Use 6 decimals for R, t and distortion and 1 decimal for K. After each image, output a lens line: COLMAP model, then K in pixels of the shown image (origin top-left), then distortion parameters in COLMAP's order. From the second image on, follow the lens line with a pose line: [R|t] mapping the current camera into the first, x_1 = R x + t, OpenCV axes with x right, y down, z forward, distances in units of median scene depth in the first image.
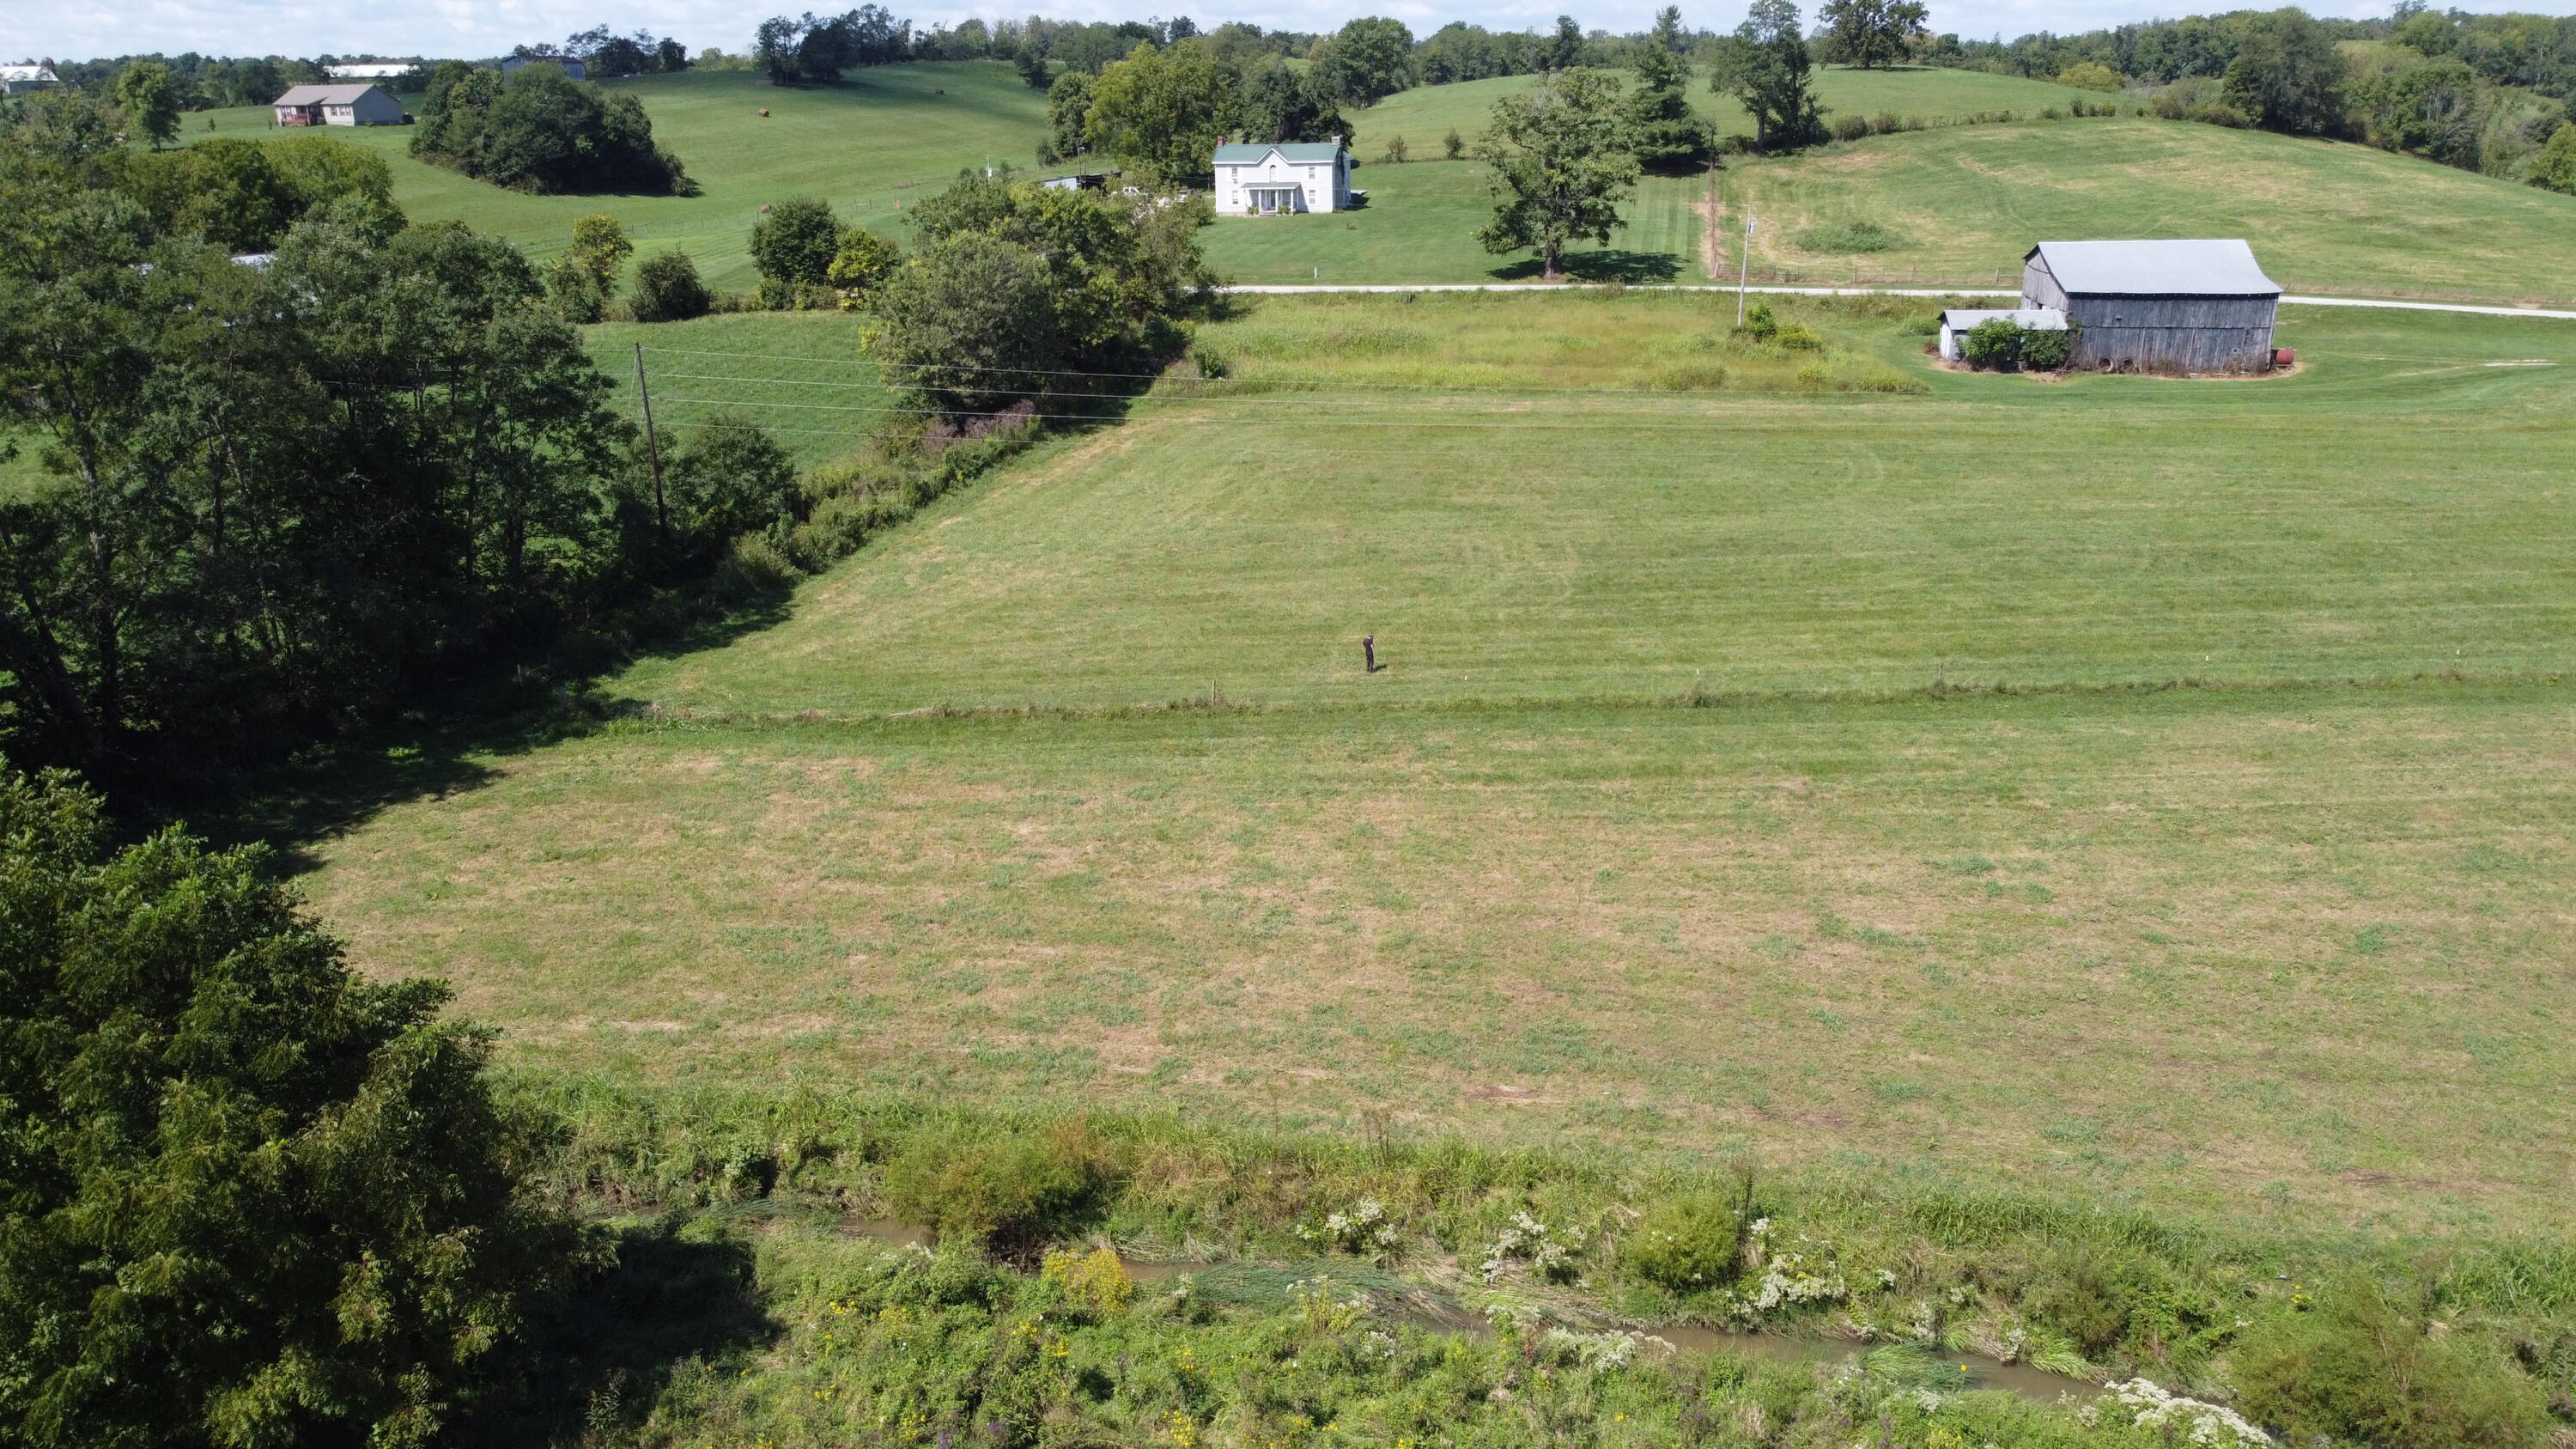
lens RADIAL K [[1890.3, 0, 1288.0], [0, 1890.3, 724.5], [0, 0, 1]] dist [0.000343, -0.004889]
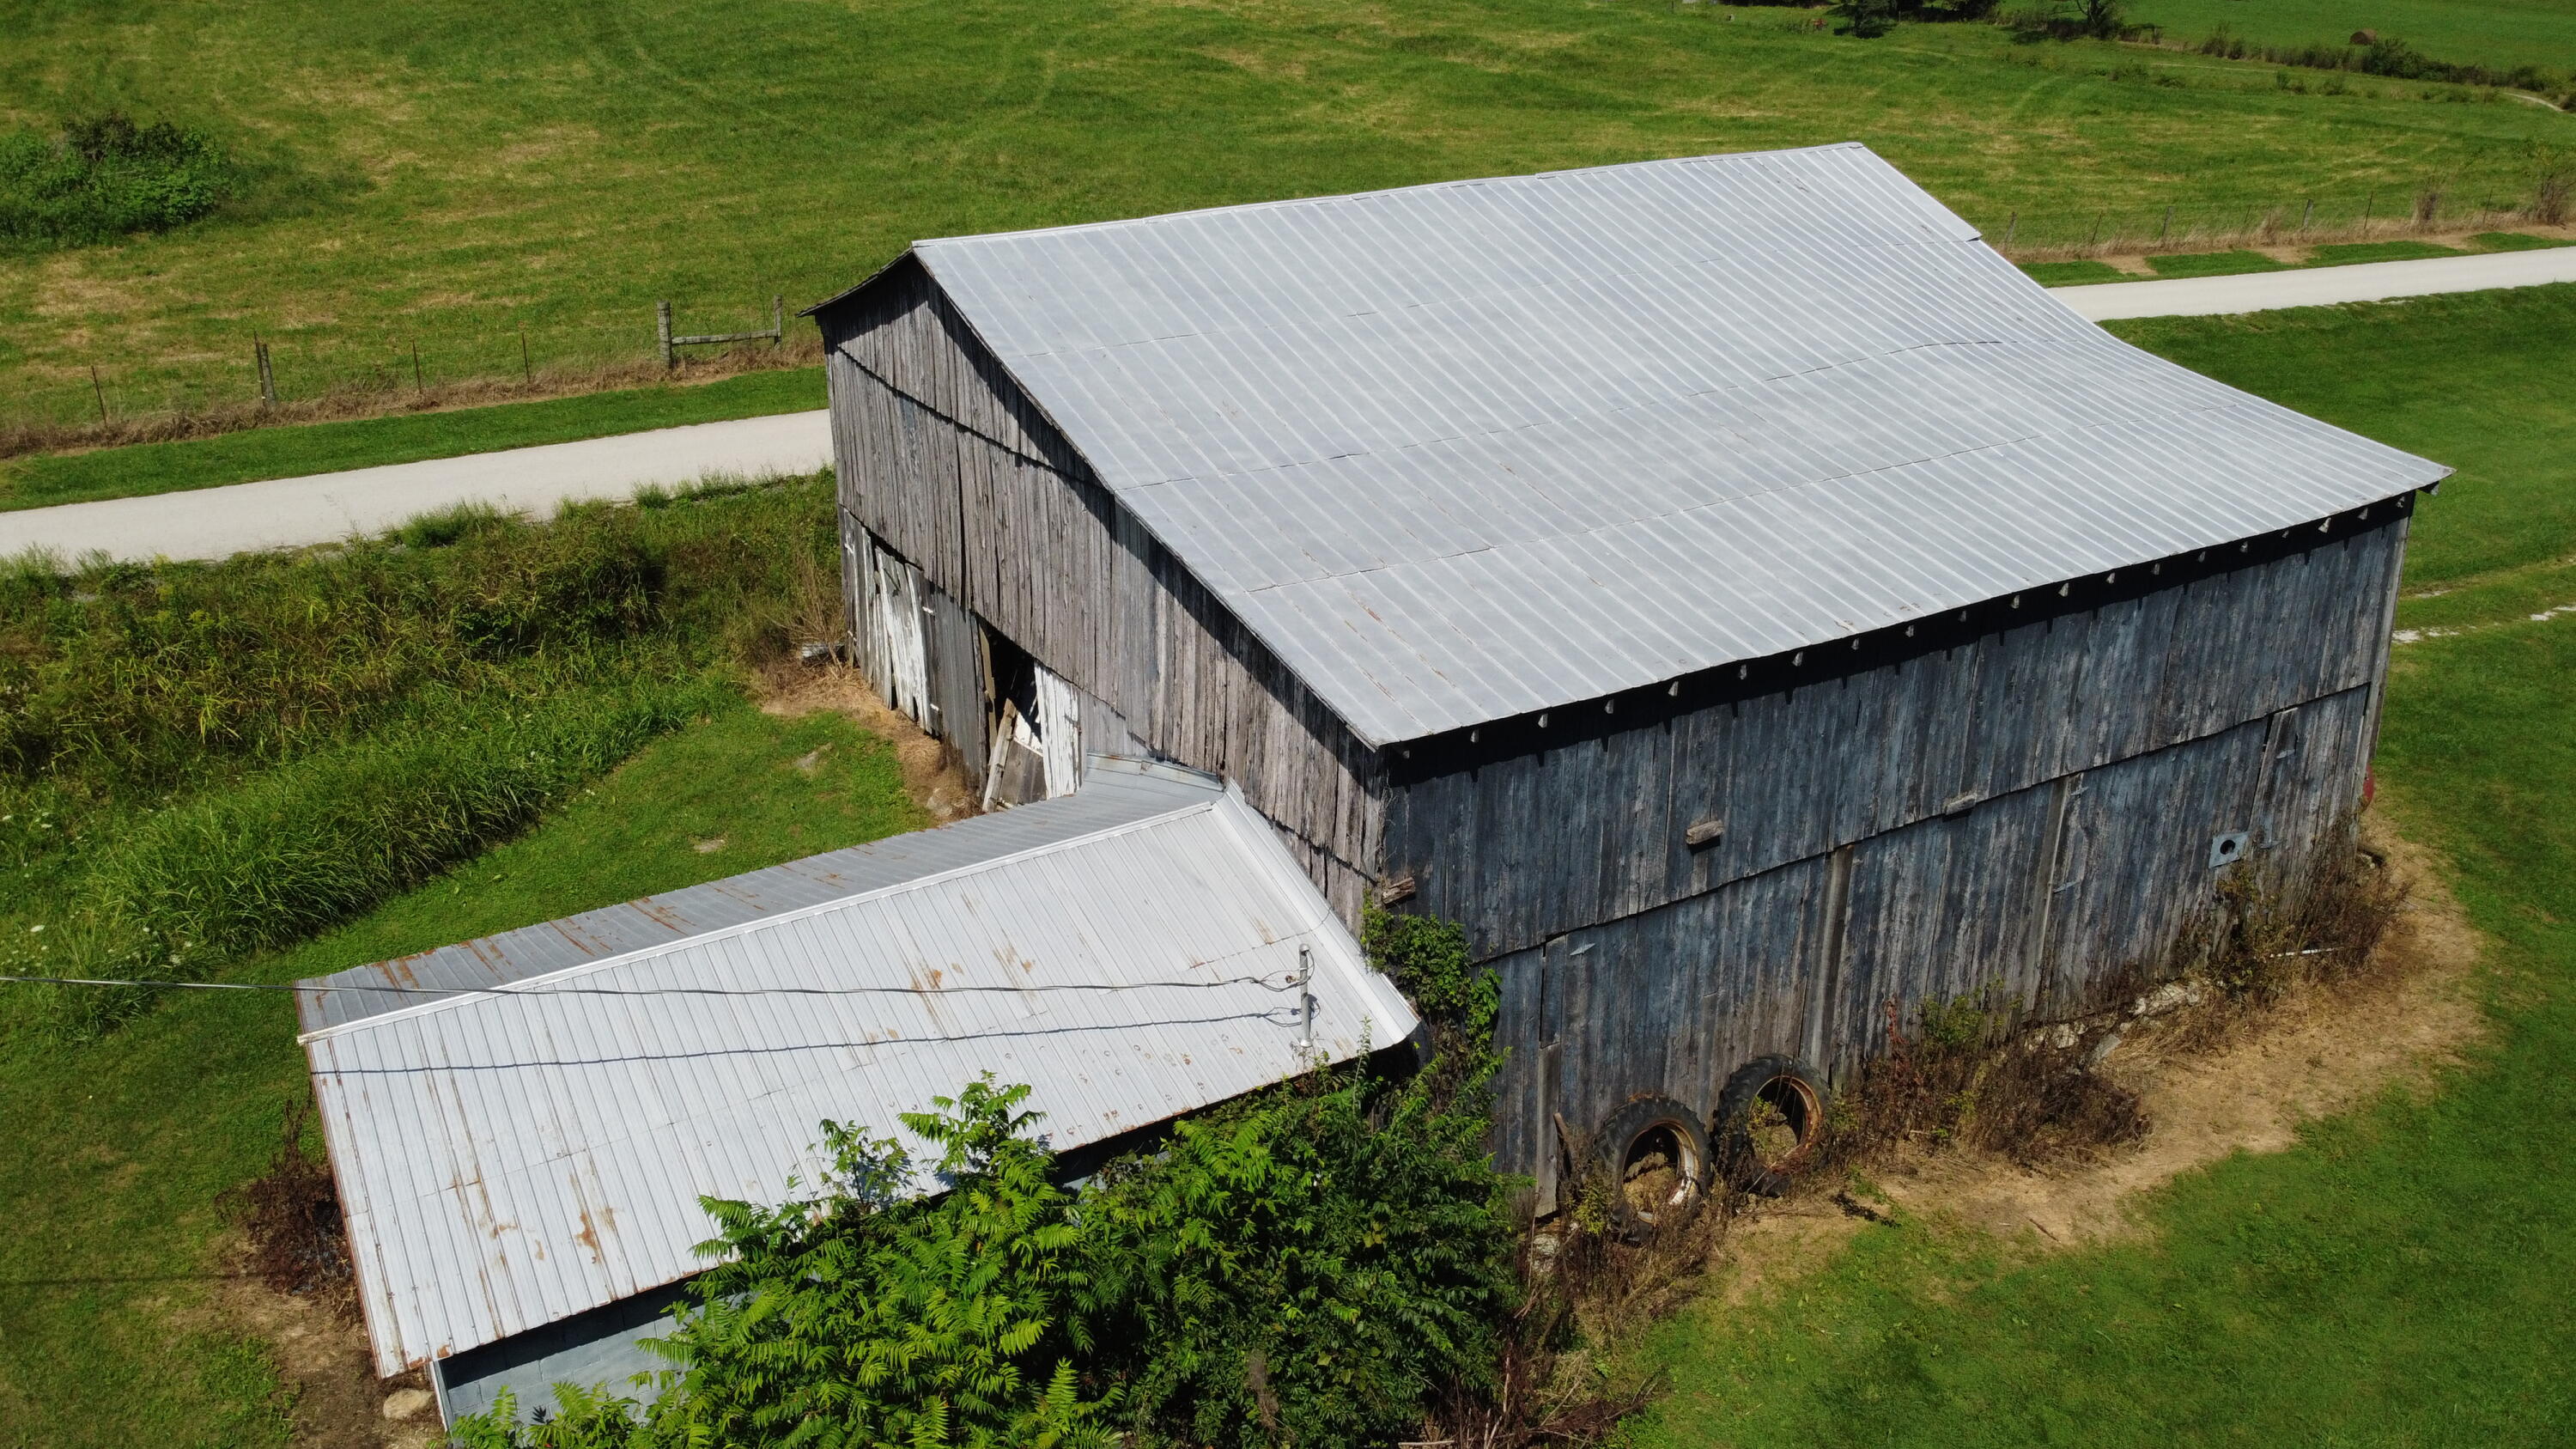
lens RADIAL K [[1934.5, 0, 1229.9], [0, 1934.5, 714.4], [0, 0, 1]] dist [0.009211, -0.008549]
pose [[0.799395, -0.226236, 0.556583, 0.417009], [0.194376, 0.973959, 0.116715, -0.298295], [-0.568494, 0.014884, 0.822553, 1.109487]]
